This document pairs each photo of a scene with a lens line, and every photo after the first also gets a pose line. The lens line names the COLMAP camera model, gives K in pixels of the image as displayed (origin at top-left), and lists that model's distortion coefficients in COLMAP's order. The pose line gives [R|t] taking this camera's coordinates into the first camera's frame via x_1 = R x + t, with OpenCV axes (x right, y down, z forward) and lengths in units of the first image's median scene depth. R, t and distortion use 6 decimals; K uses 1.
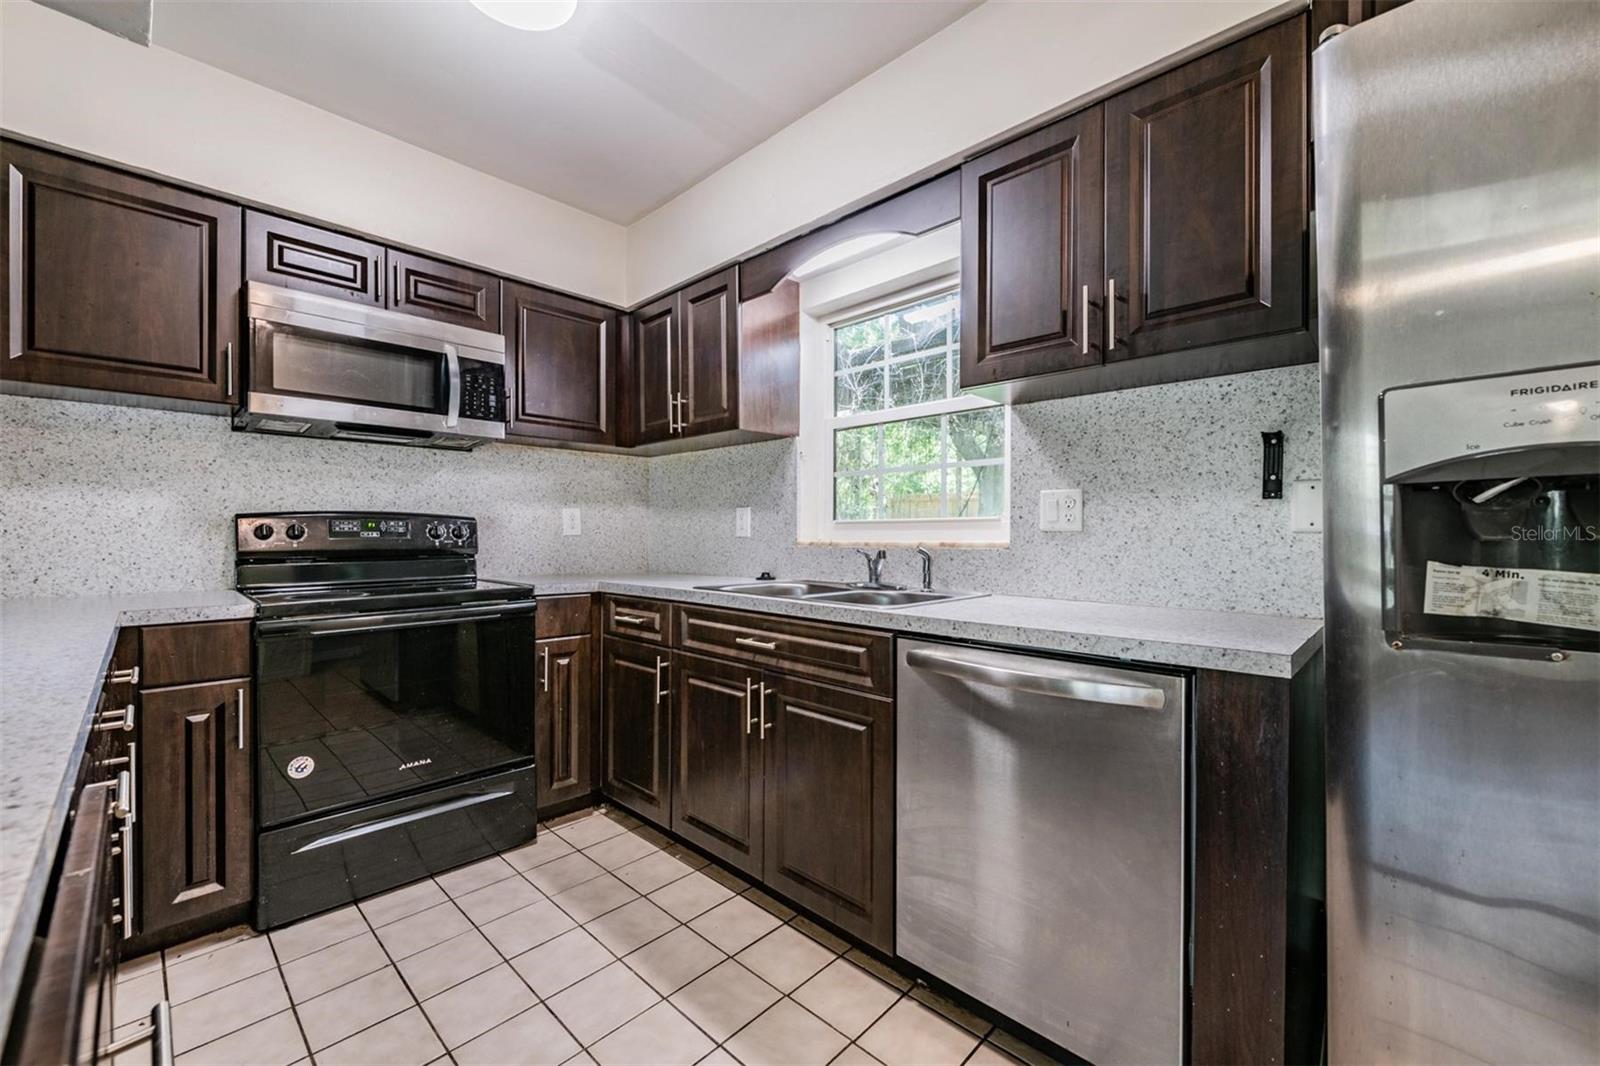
lens RADIAL K [[628.0, 0, 804.0], [0, 628.0, 538.6], [0, 0, 1]] dist [0.001026, -0.003217]
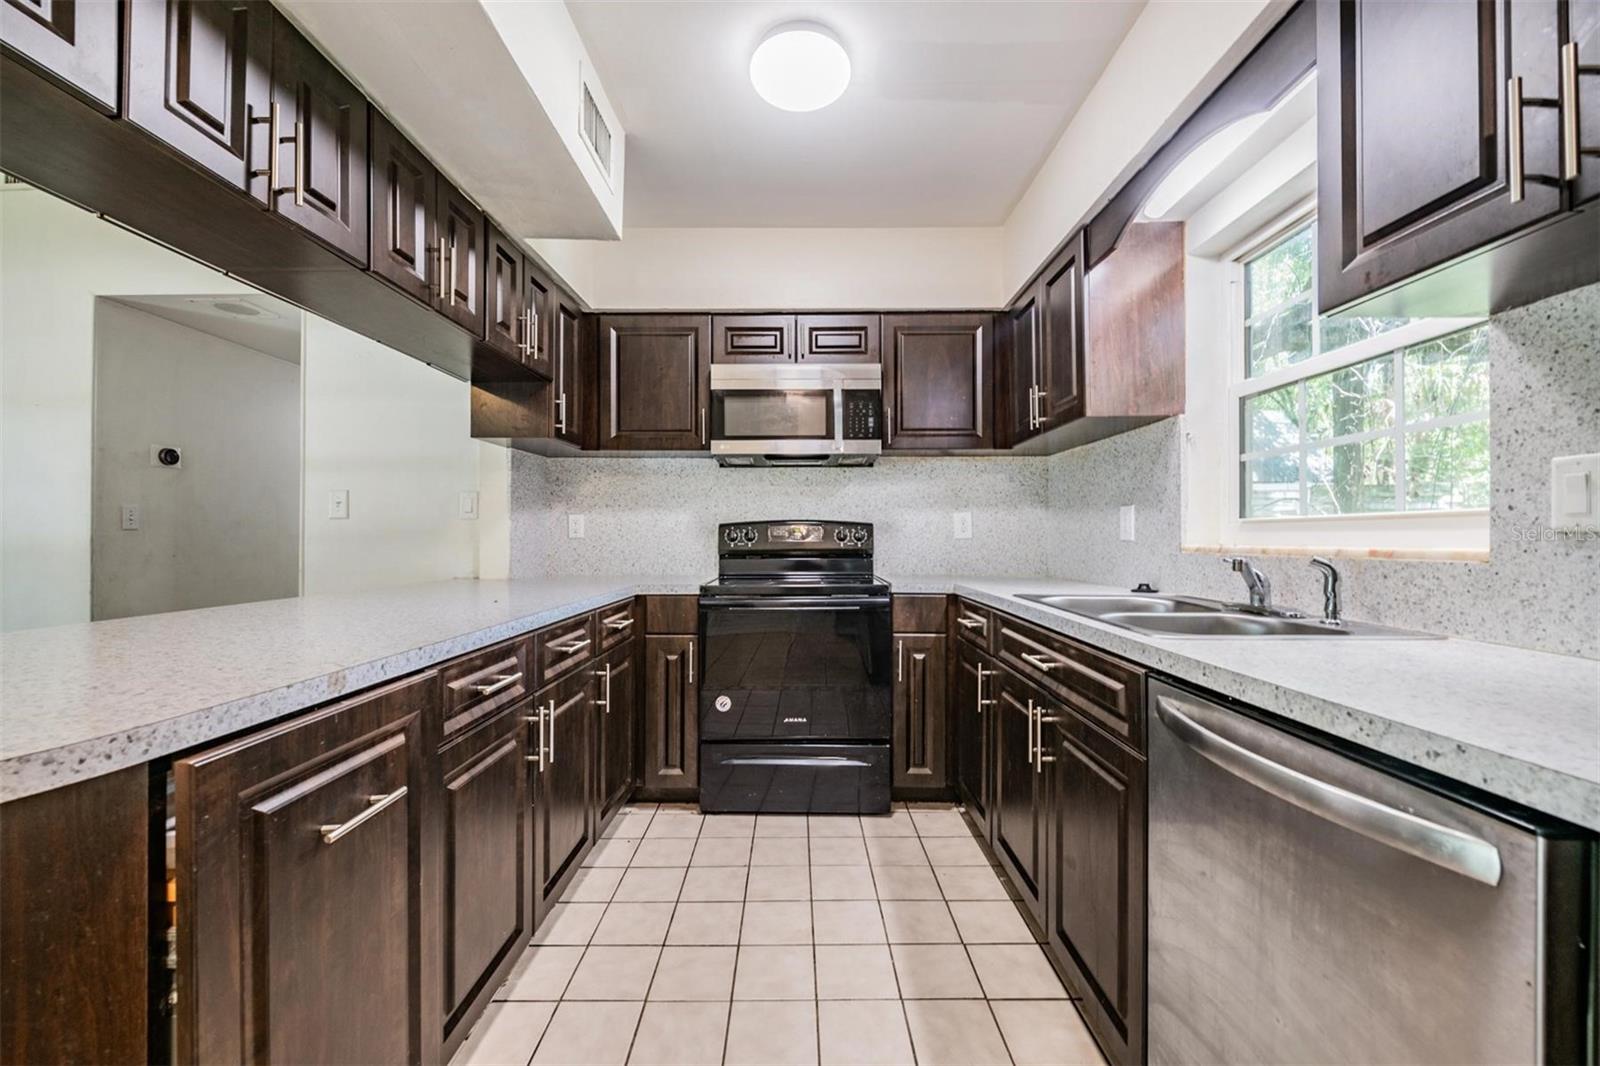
lens RADIAL K [[628.0, 0, 799.4], [0, 628.0, 534.3], [0, 0, 1]] dist [0.001026, -0.003217]
pose [[0.687081, -0.004210, -0.726569, 0.293617], [-0.003770, 0.999949, -0.009360, -0.002065], [0.726571, 0.009171, 0.687030, 0.132721]]
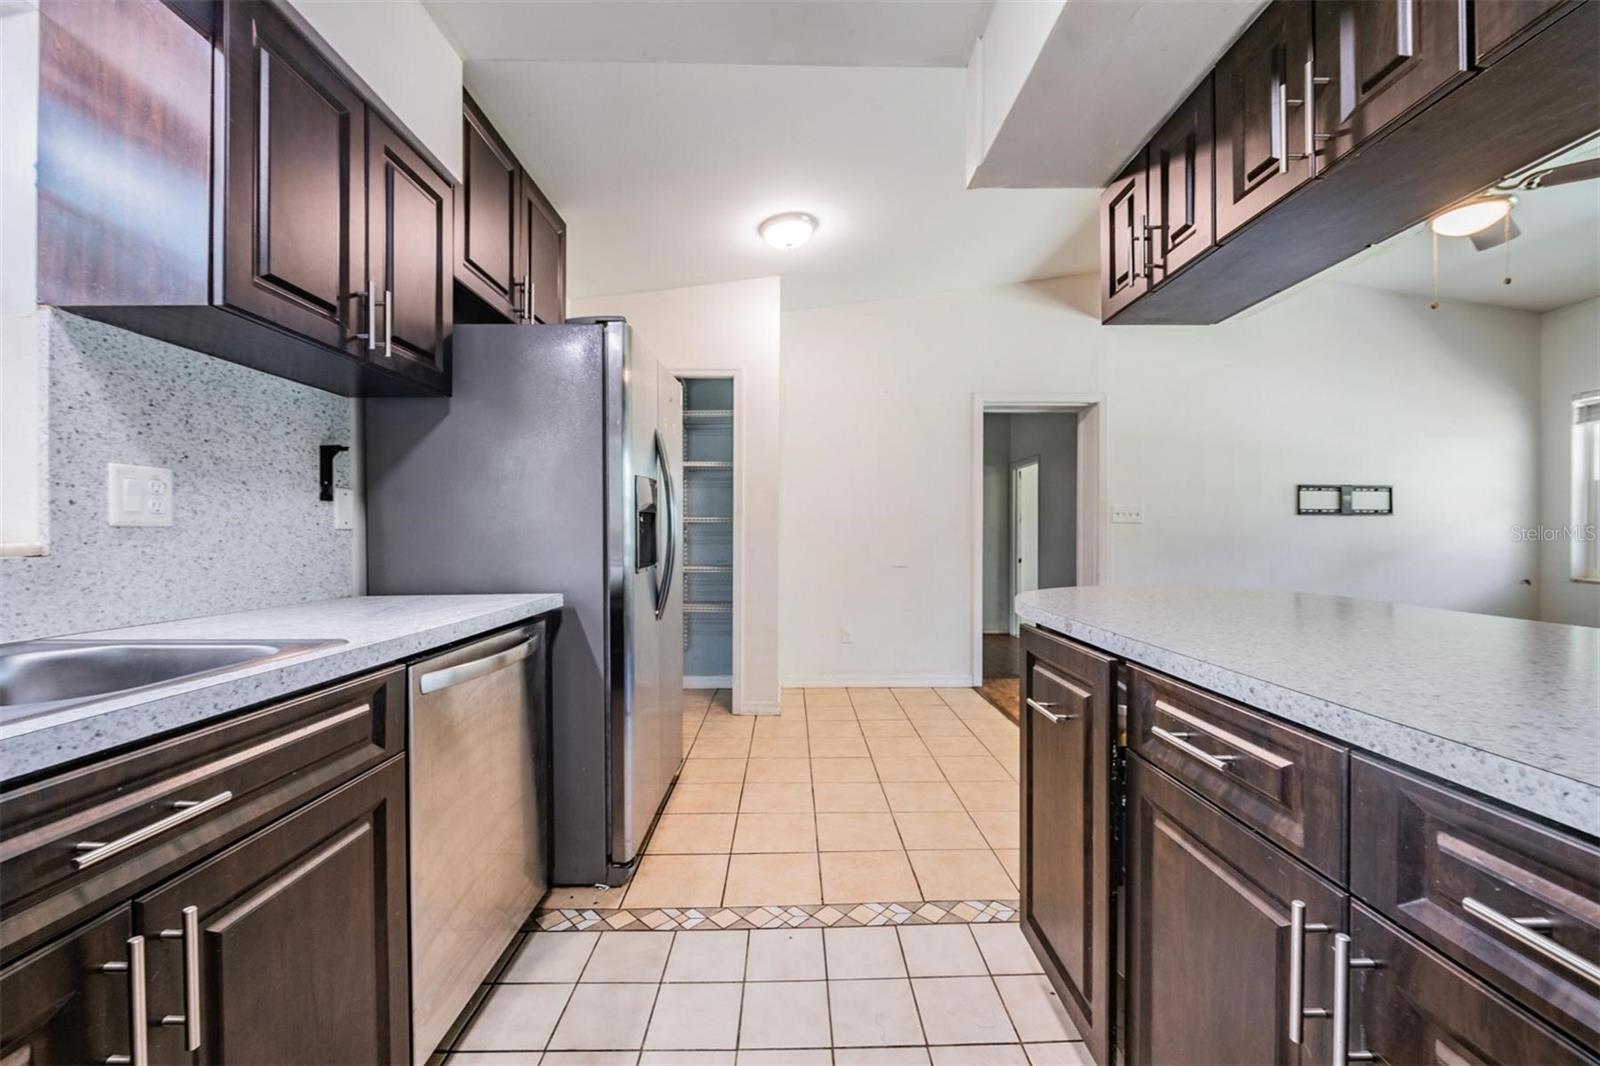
lens RADIAL K [[628.0, 0, 791.6], [0, 628.0, 540.4], [0, 0, 1]] dist [0.001026, -0.003217]
pose [[-0.688350, -0.010444, 0.725304, -0.520818], [0.006174, 0.999776, 0.020255, -0.005387], [-0.725353, 0.018421, -0.688131, 0.855478]]
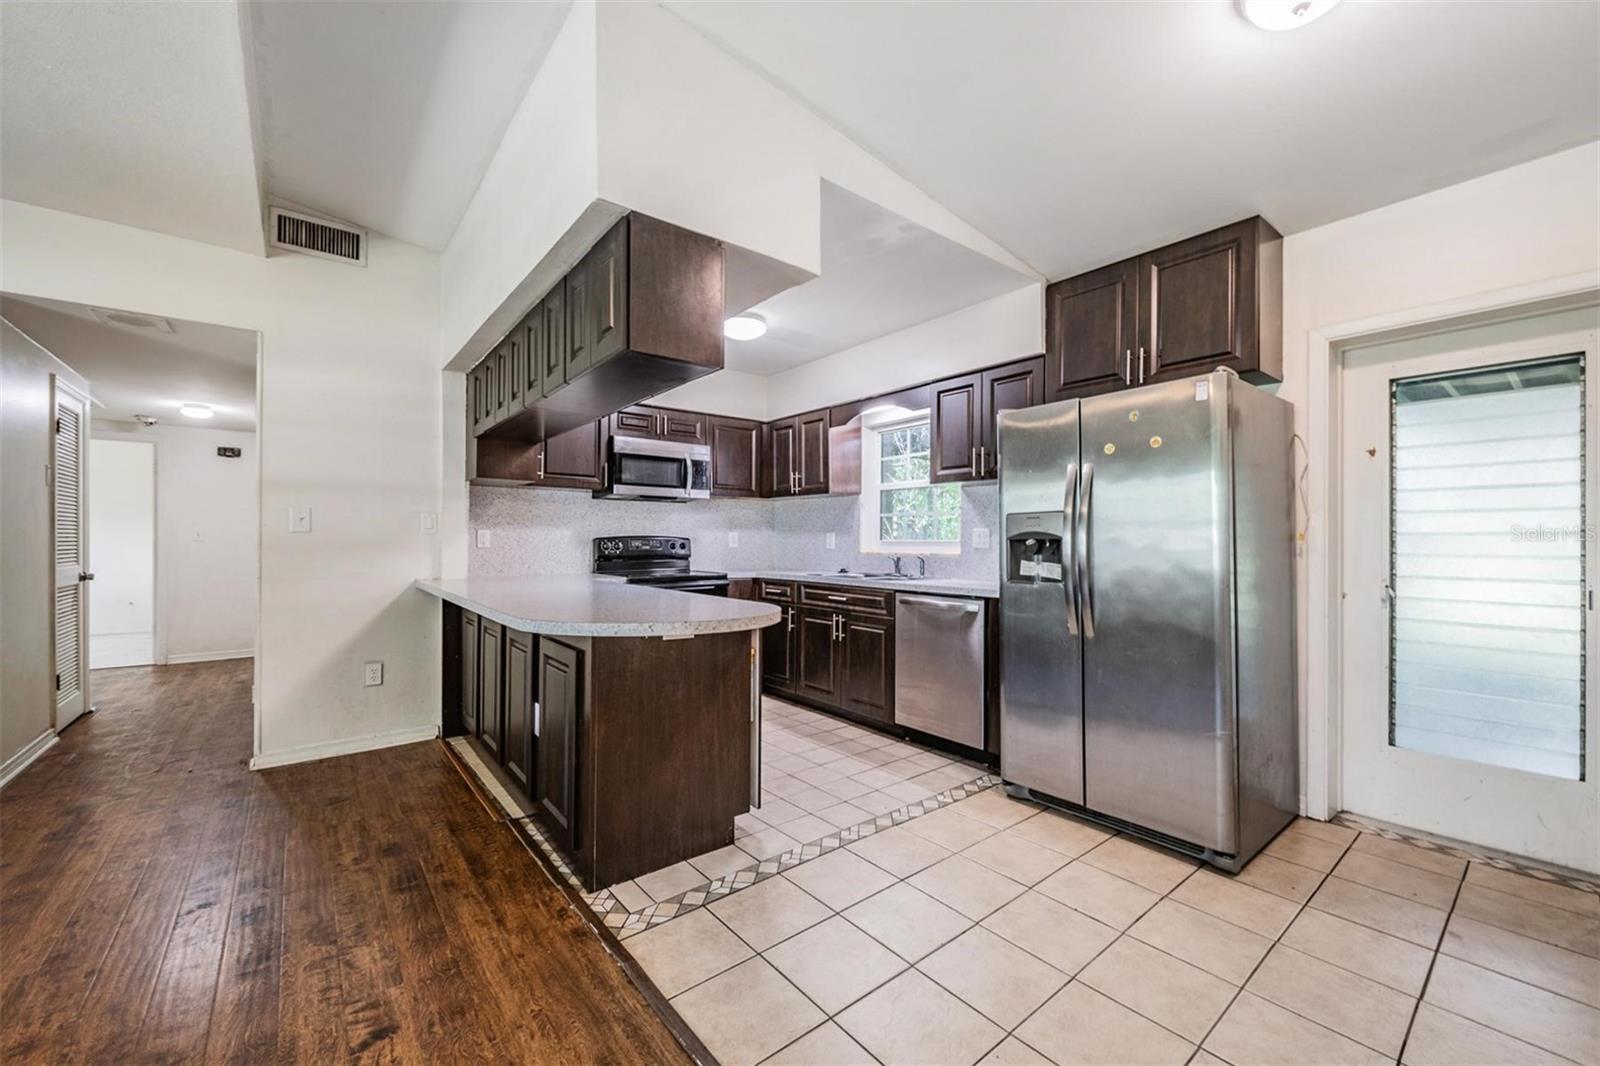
lens RADIAL K [[628.0, 0, 800.3], [0, 628.0, 543.1], [0, 0, 1]] dist [0.001026, -0.003217]
pose [[0.990877, 0.003738, -0.134720, 0.079294], [-0.004266, 0.999984, -0.003625, -0.017174], [0.134704, 0.004167, 0.990877, -1.062072]]
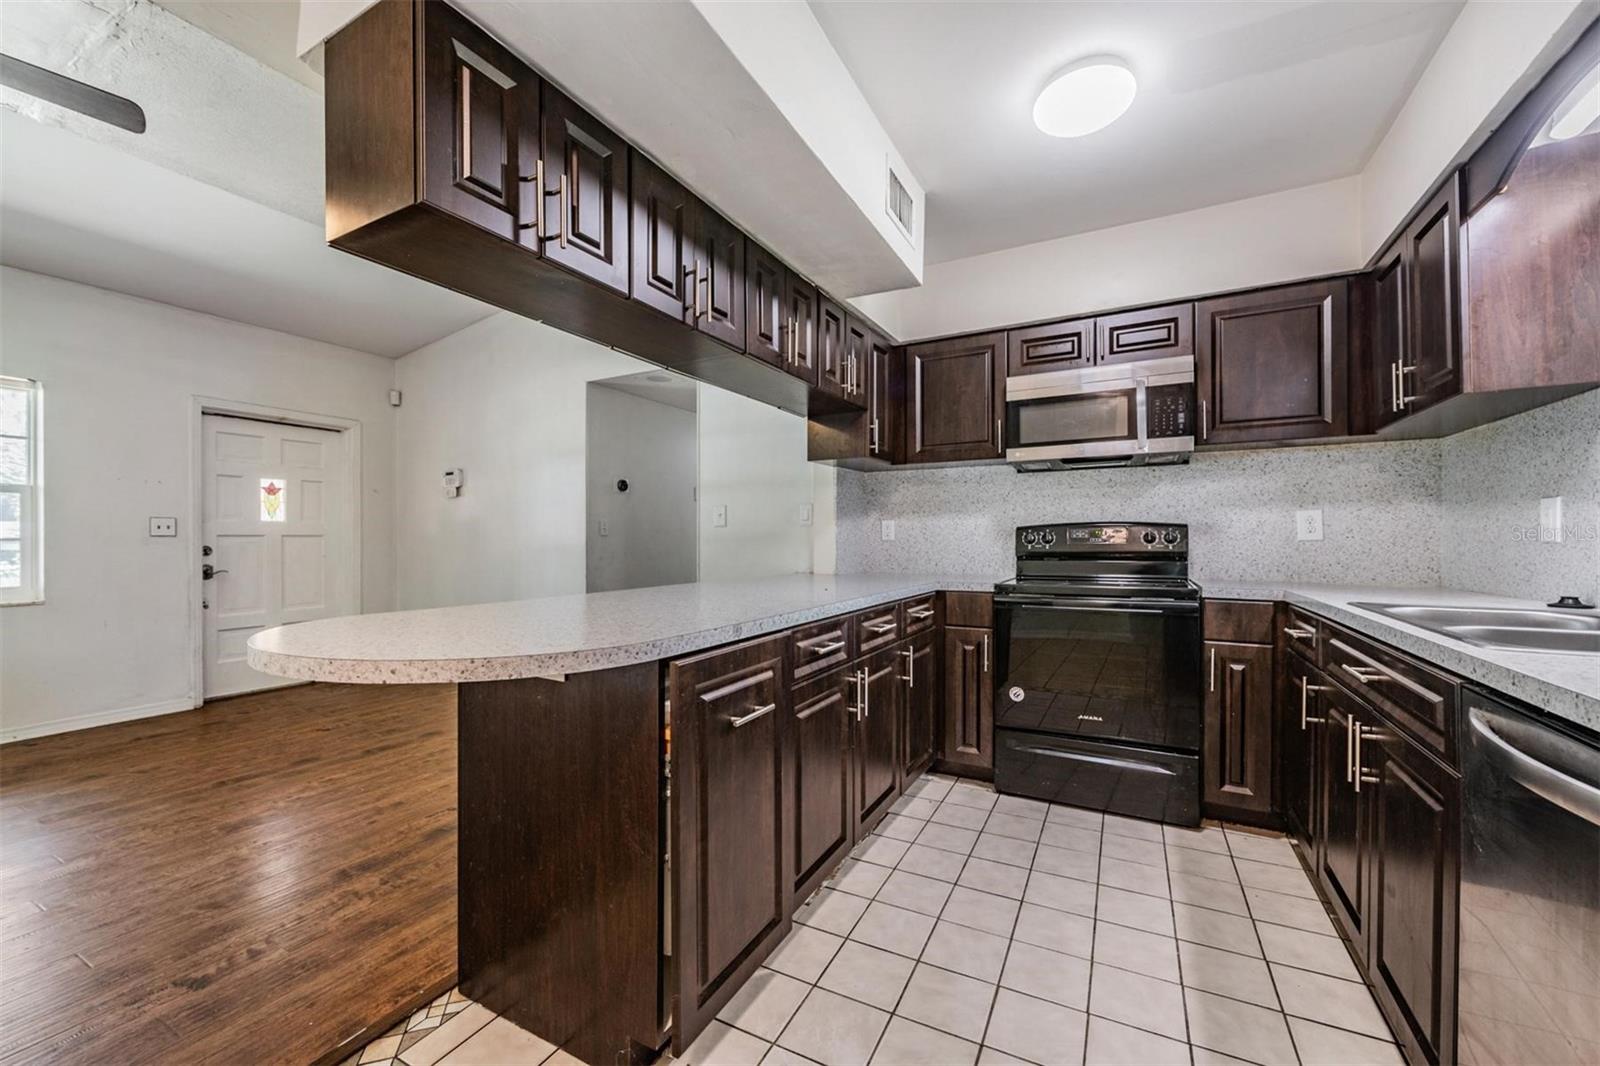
lens RADIAL K [[628.0, 0, 803.7], [0, 628.0, 543.6], [0, 0, 1]] dist [0.001026, -0.003217]
pose [[0.271469, 0.003195, -0.962442, 0.445050], [-0.003665, 0.999991, 0.002286, 0.000064], [0.962440, 0.002907, 0.271478, 0.080719]]
